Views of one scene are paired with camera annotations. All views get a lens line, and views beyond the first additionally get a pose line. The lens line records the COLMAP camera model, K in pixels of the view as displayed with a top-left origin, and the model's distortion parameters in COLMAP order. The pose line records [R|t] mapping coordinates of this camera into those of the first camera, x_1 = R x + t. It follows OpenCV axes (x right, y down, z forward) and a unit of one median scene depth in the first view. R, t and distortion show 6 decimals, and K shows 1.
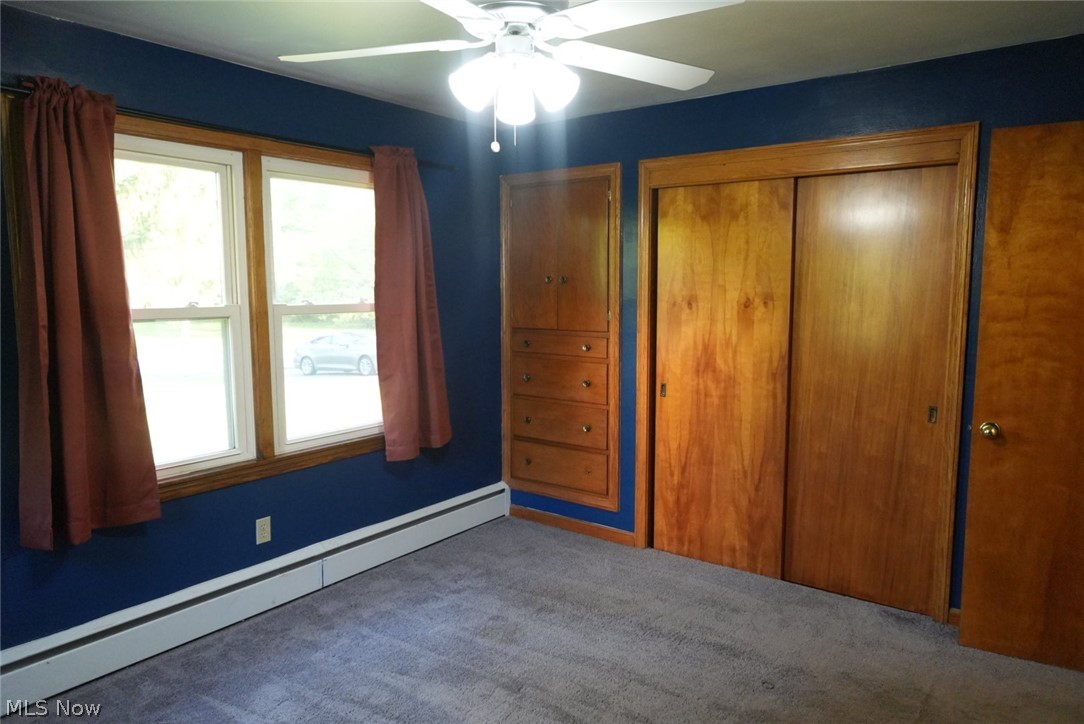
lens RADIAL K [[722.0, 0, 542.0], [0, 722.0, 362.0], [0, 0, 1]] dist [0.002597, -0.002464]
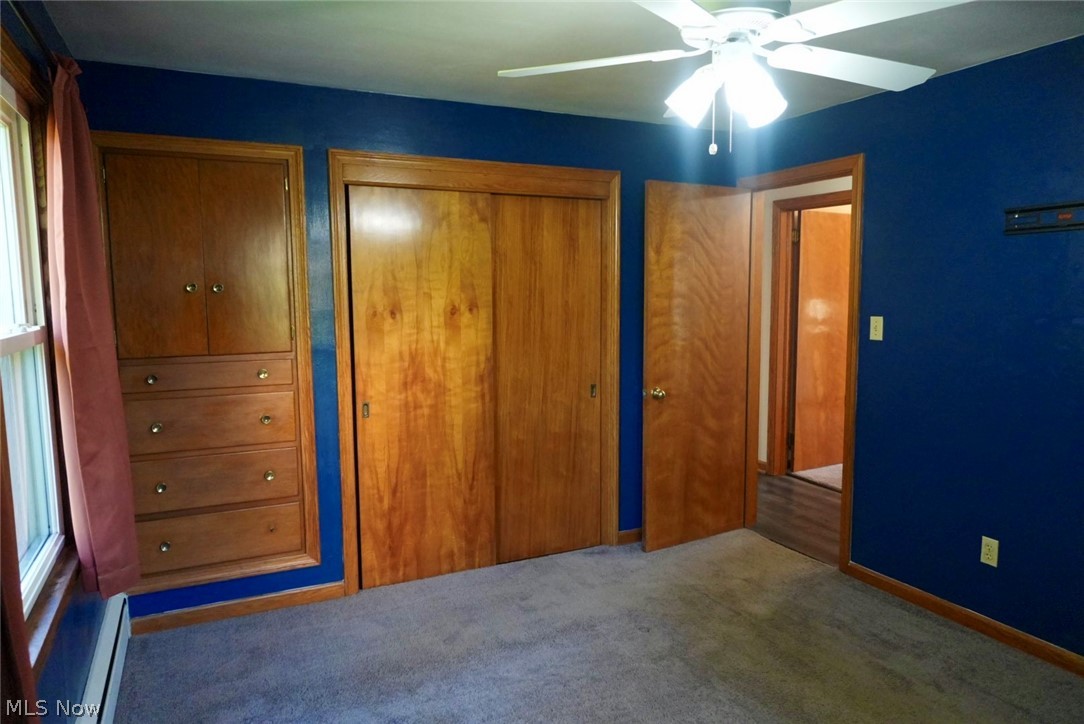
lens RADIAL K [[722.0, 0, 542.0], [0, 722.0, 362.0], [0, 0, 1]] dist [0.002597, -0.002464]
pose [[0.459376, -0.093003, 0.883359, -0.553319], [0.102418, 0.993416, 0.051330, -0.047015], [-0.882317, 0.066892, 0.465877, 0.409337]]
